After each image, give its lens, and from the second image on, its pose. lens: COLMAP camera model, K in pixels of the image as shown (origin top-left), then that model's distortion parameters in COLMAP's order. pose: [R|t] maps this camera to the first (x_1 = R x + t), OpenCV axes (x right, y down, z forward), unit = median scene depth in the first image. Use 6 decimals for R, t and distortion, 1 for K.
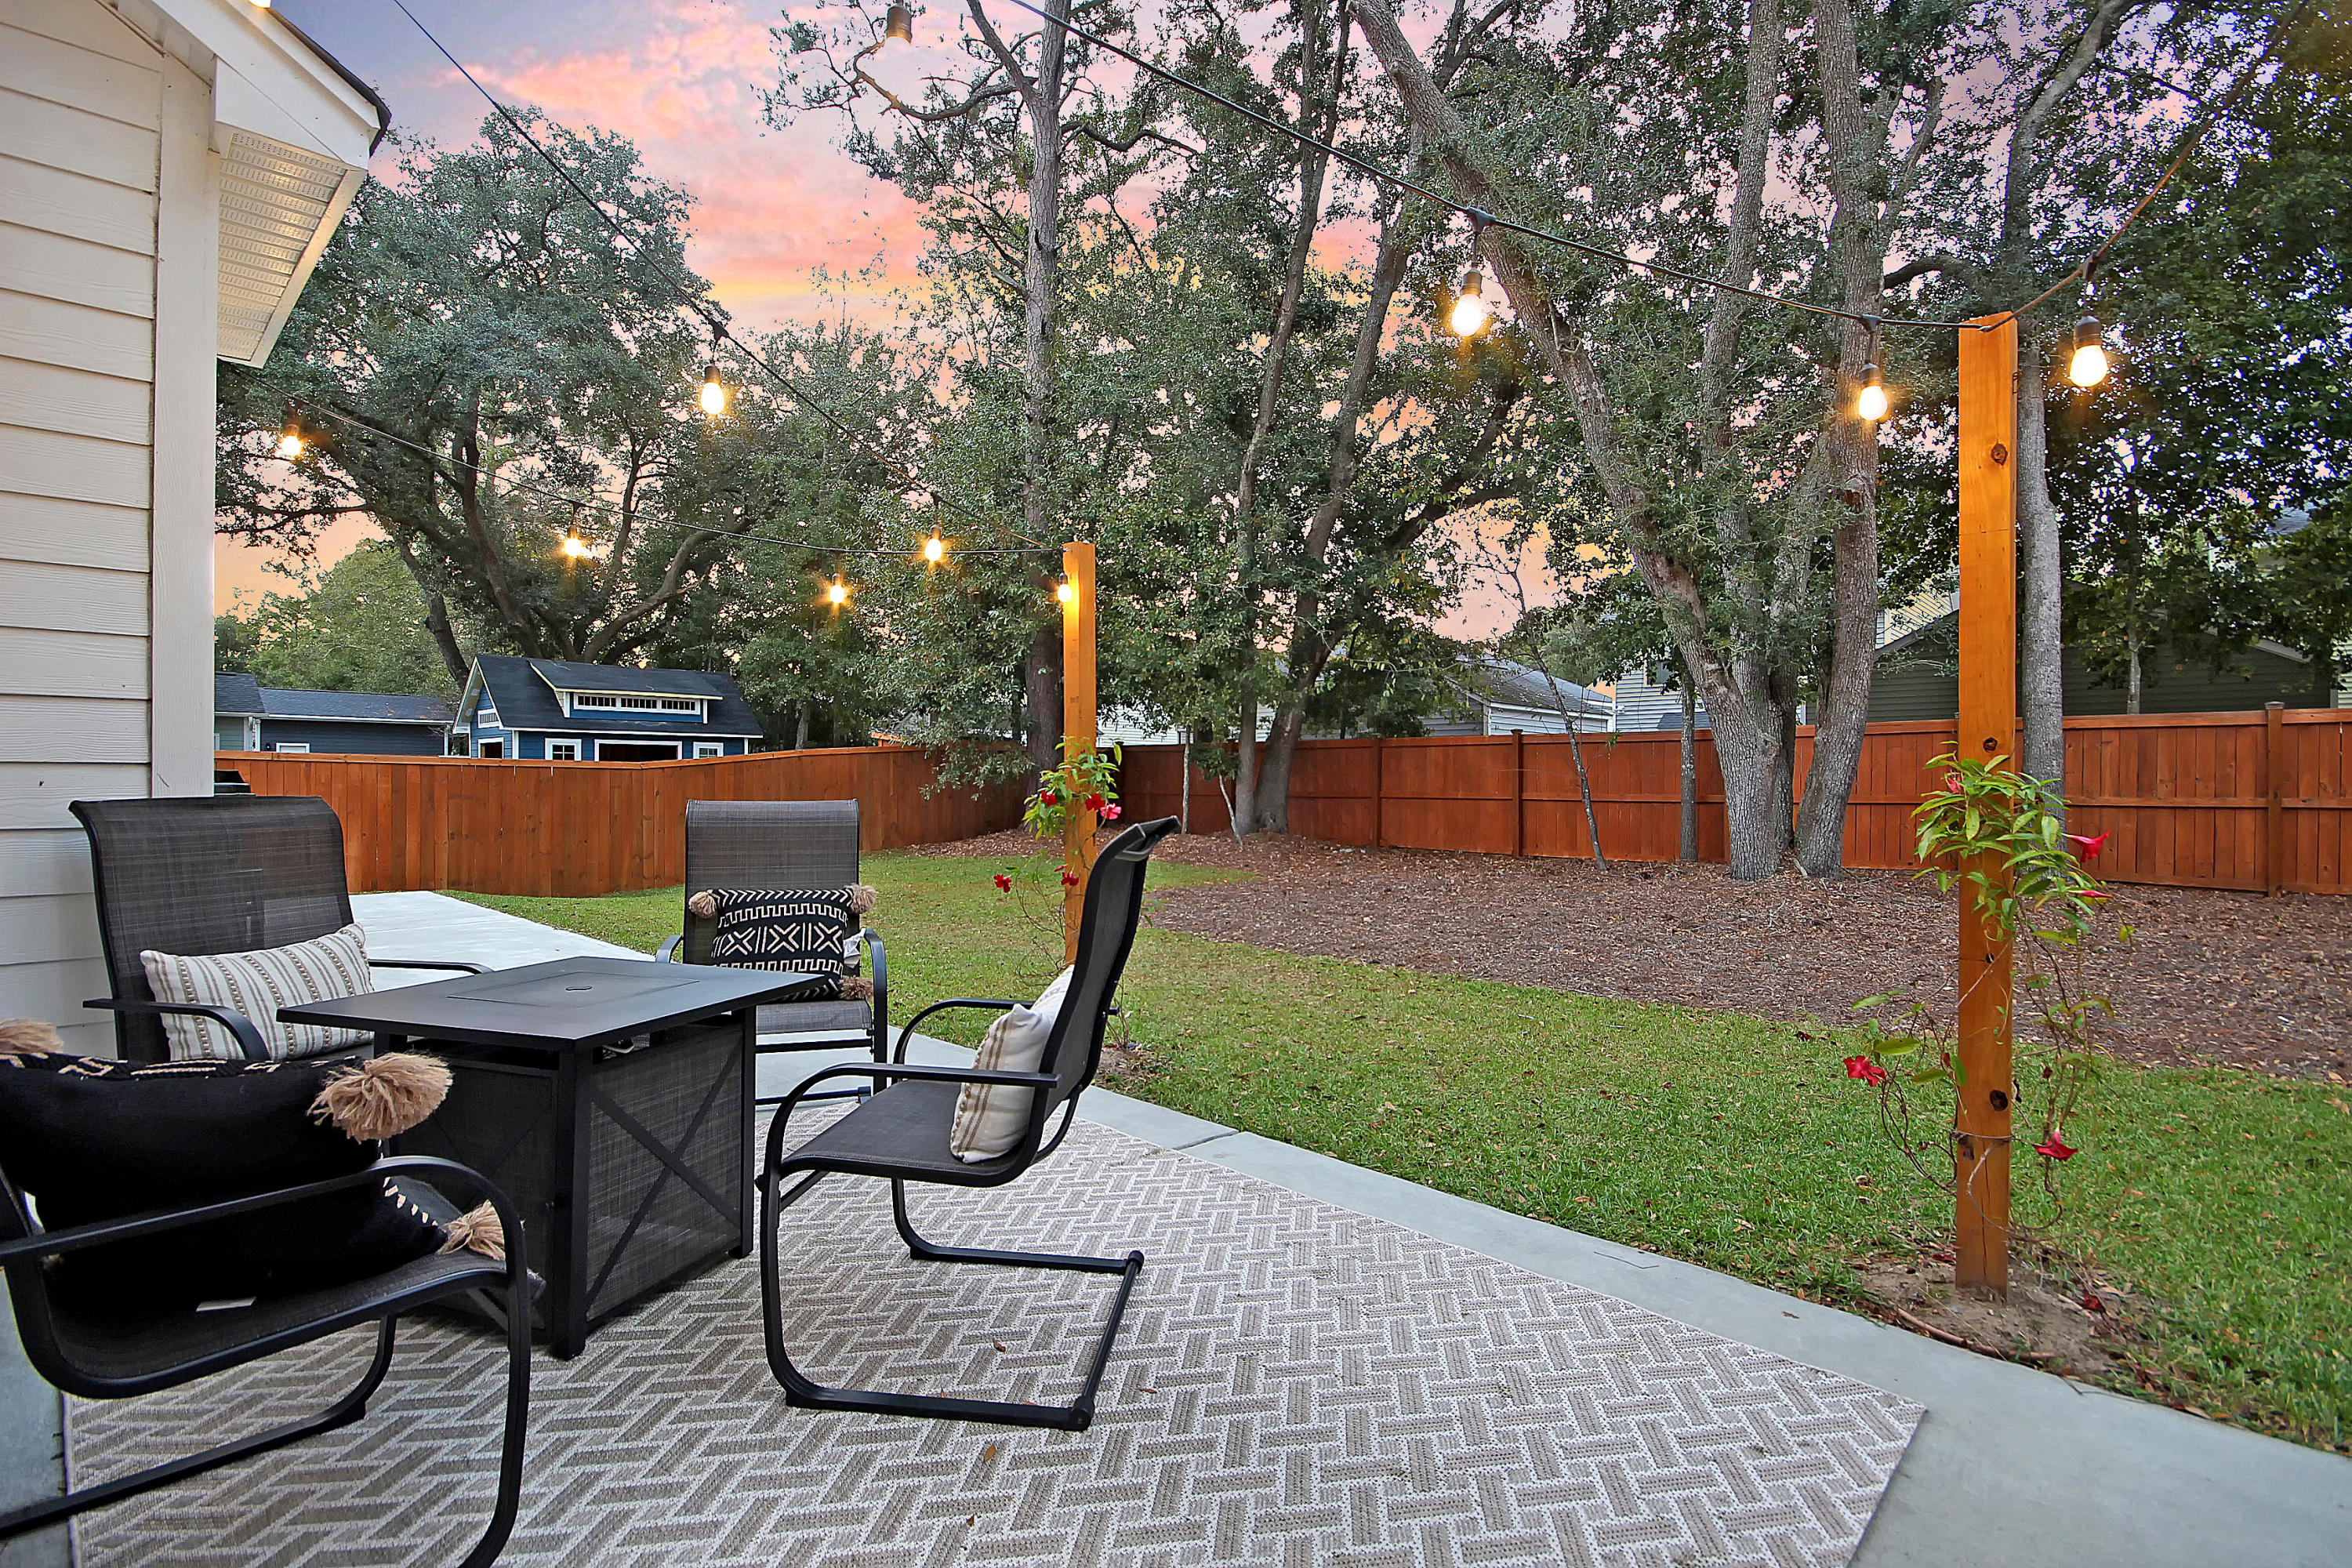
lens RADIAL K [[1094.5, 0, 1176.0], [0, 1094.5, 784.0], [0, 0, 1]] dist [-0.003849, -0.000593]
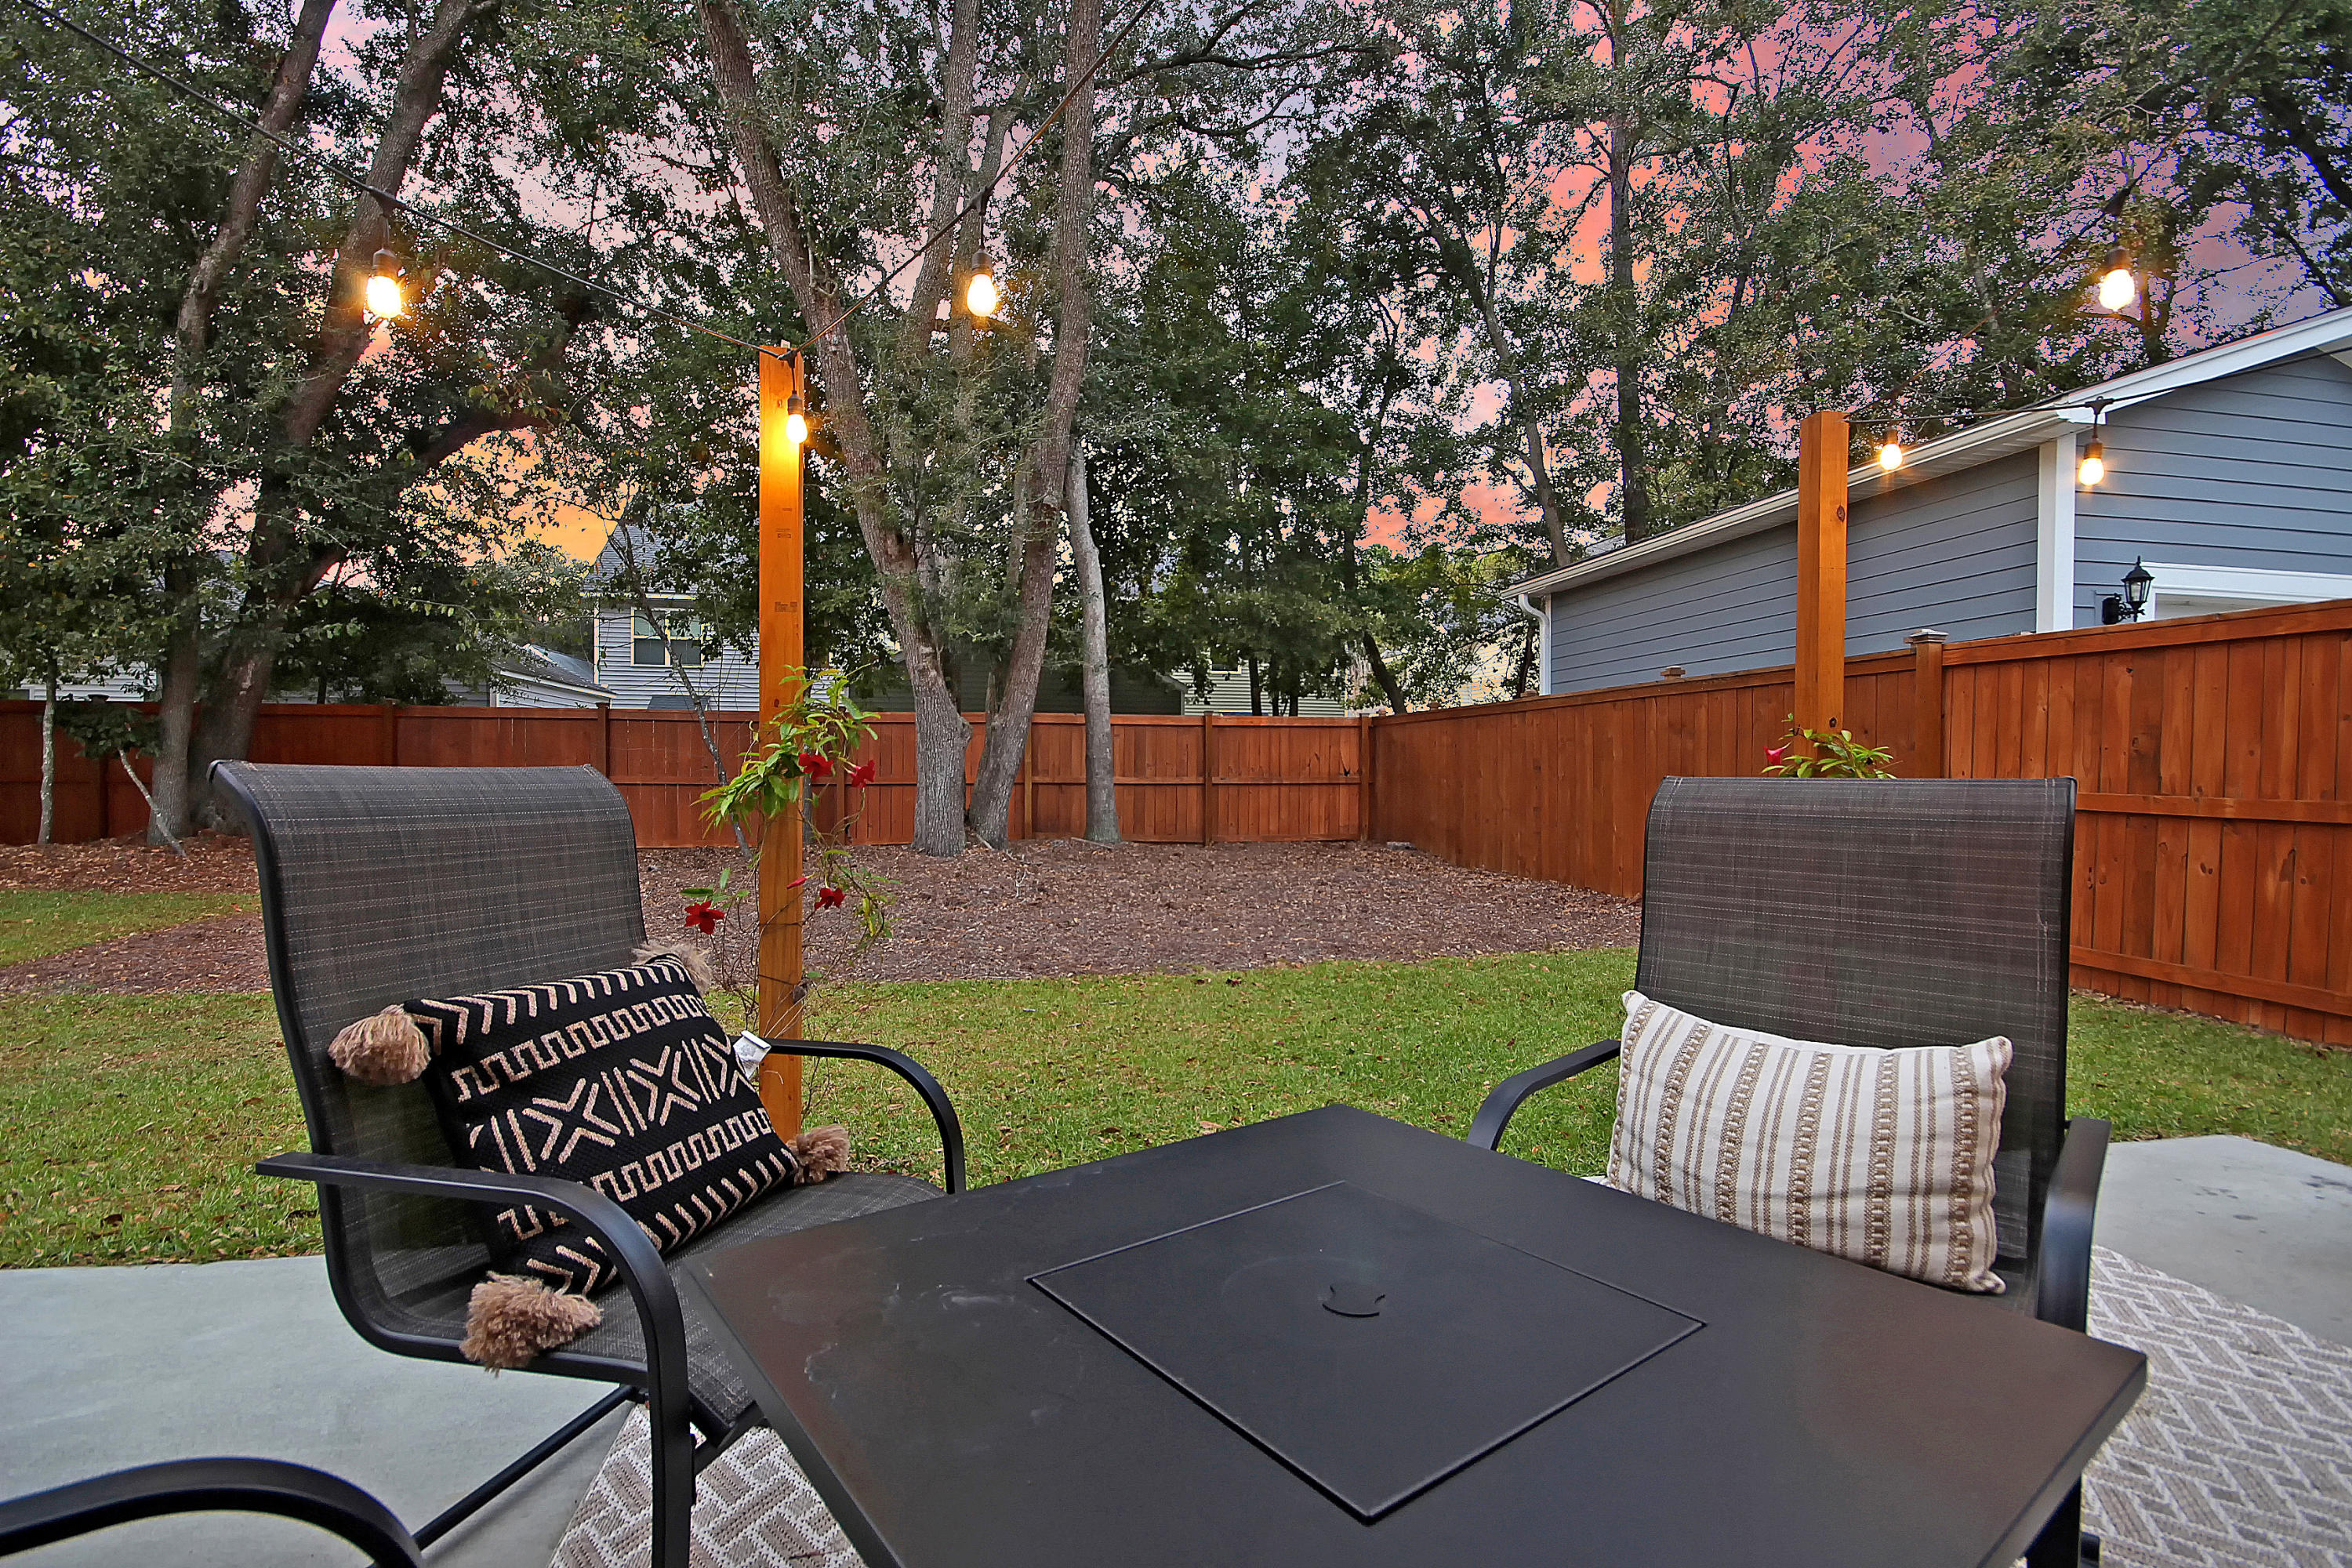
lens RADIAL K [[1094.5, 0, 1176.0], [0, 1094.5, 784.0], [0, 0, 1]] dist [-0.003849, -0.000593]
pose [[0.585818, -0.007634, 0.810407, -0.204981], [-0.002062, 0.999938, 0.010909, 0.006532], [-0.810440, -0.008062, 0.585766, 0.207196]]
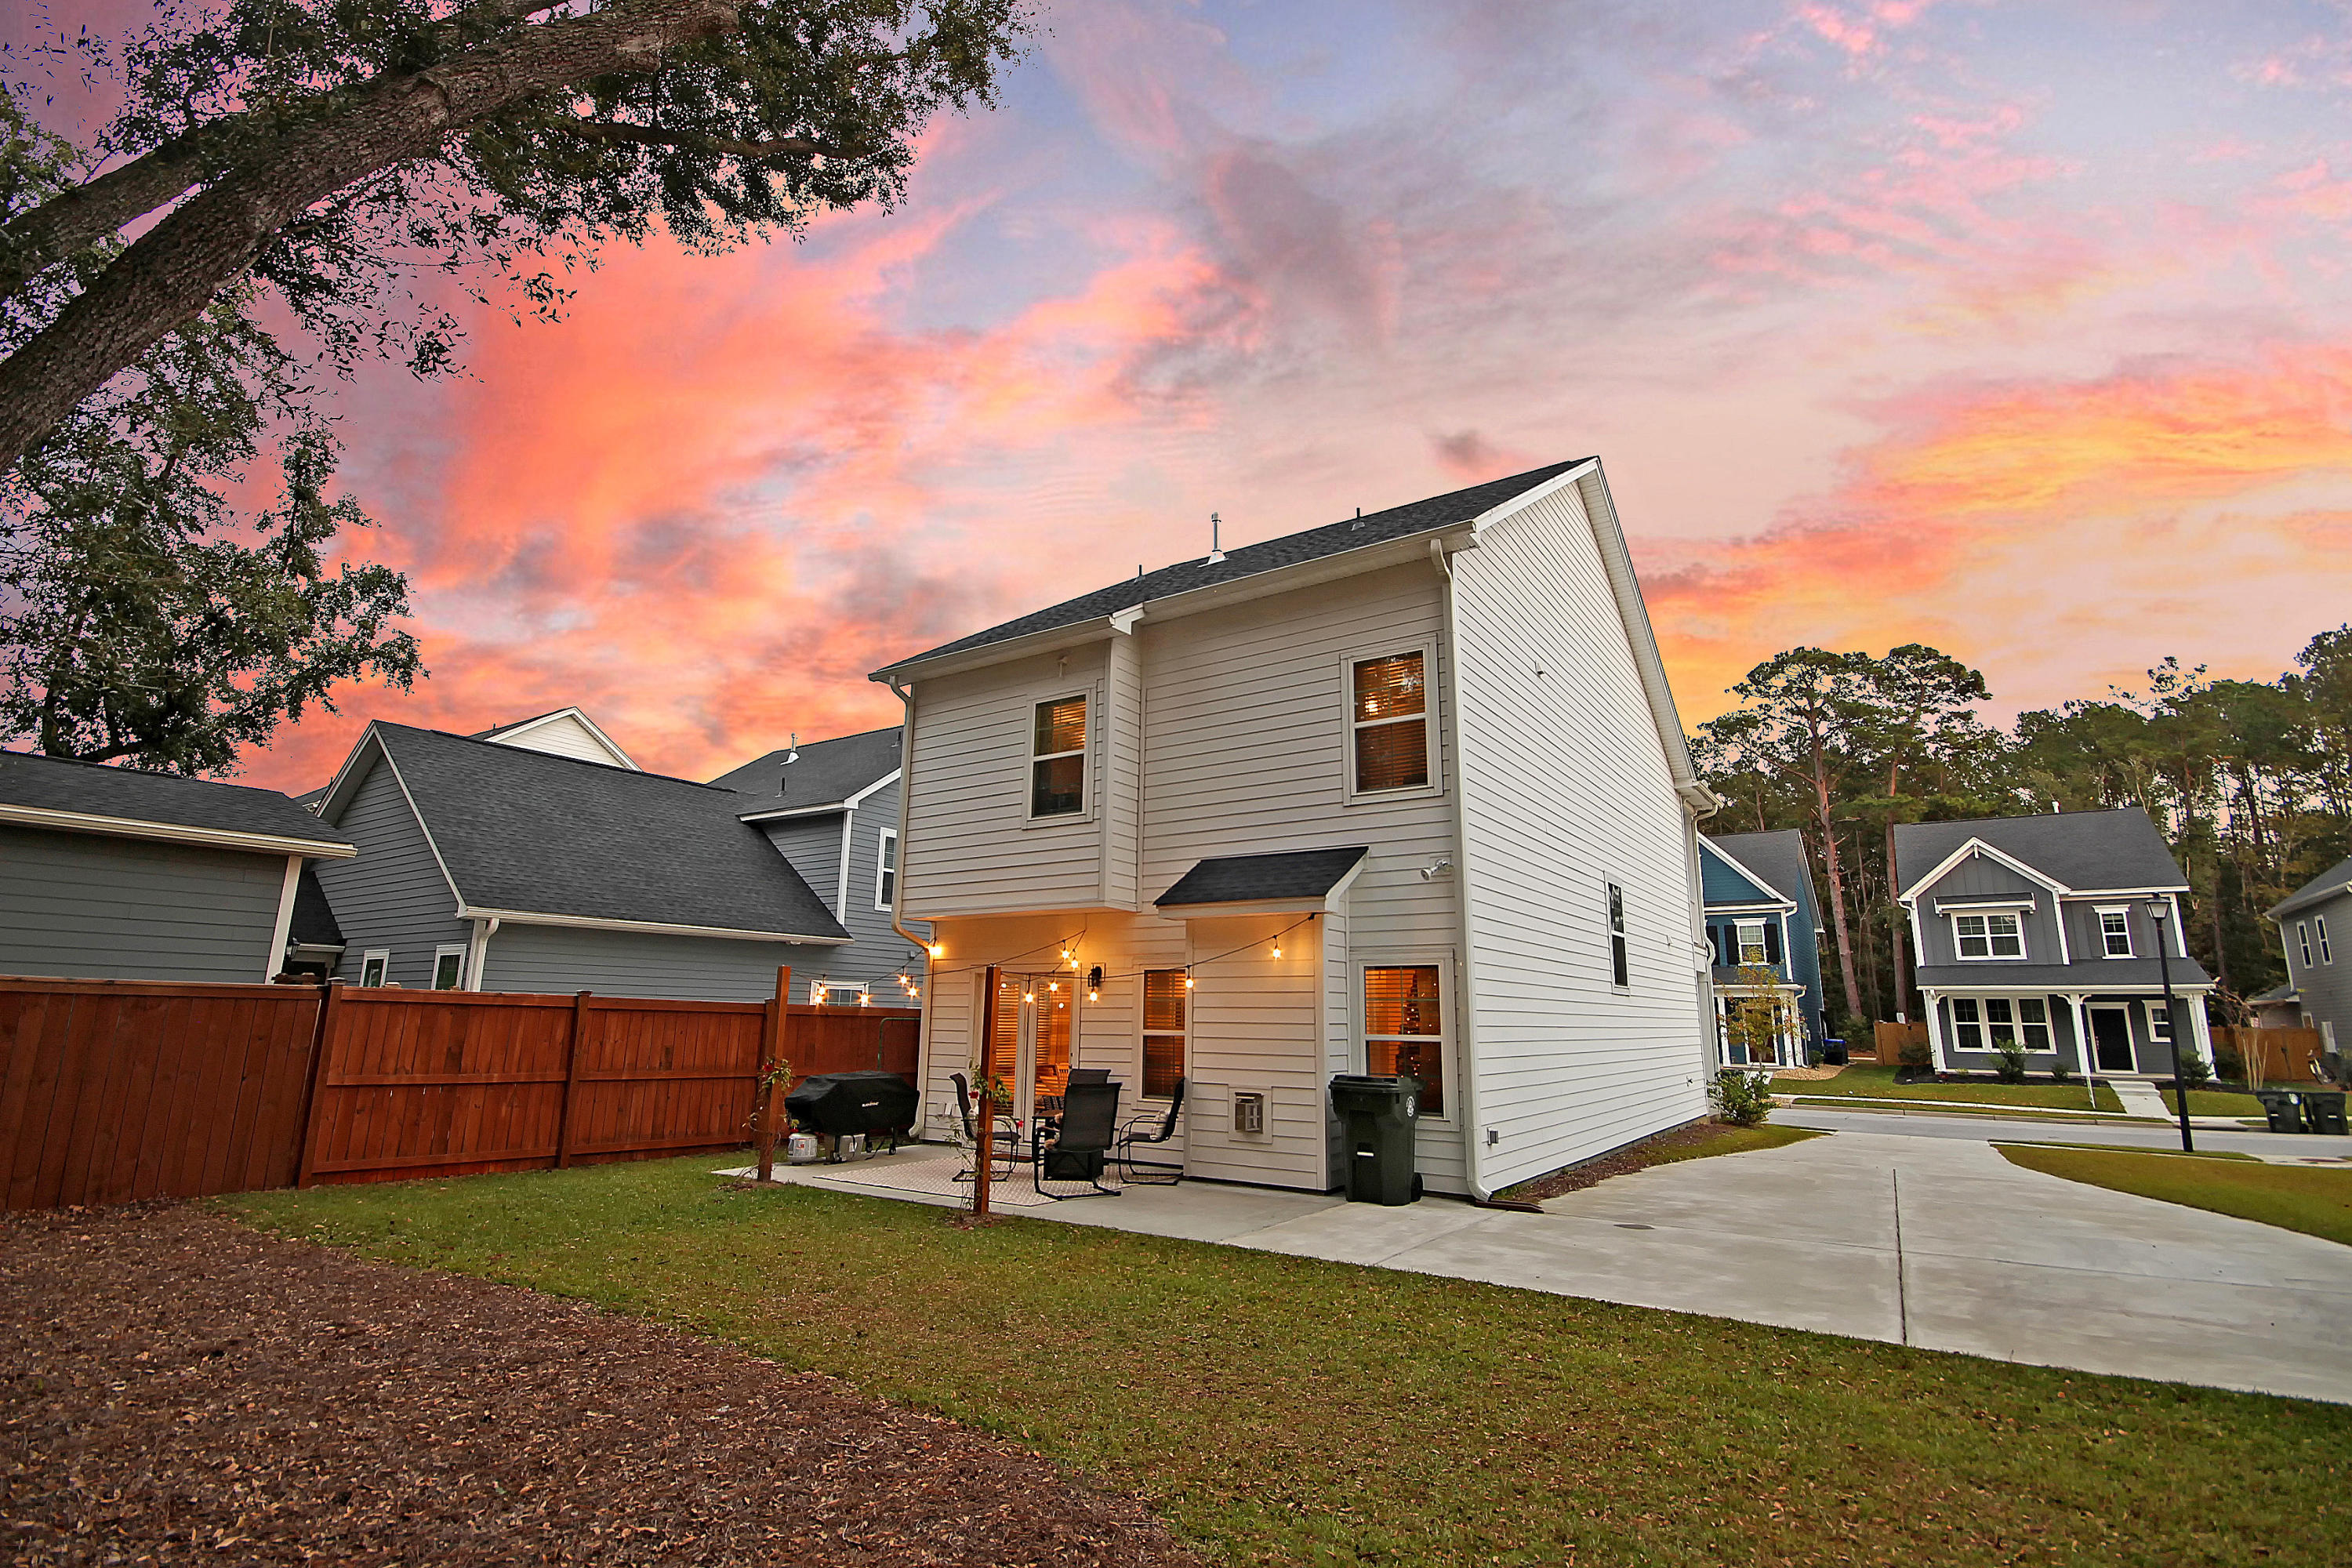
lens RADIAL K [[1094.5, 0, 1176.0], [0, 1094.5, 784.0], [0, 0, 1]] dist [-0.003849, -0.000593]
pose [[-0.986302, -0.050187, -0.157129, -0.036049], [-0.016943, 0.978376, -0.206138, -0.060299], [0.164077, -0.200652, -0.965825, 1.469011]]
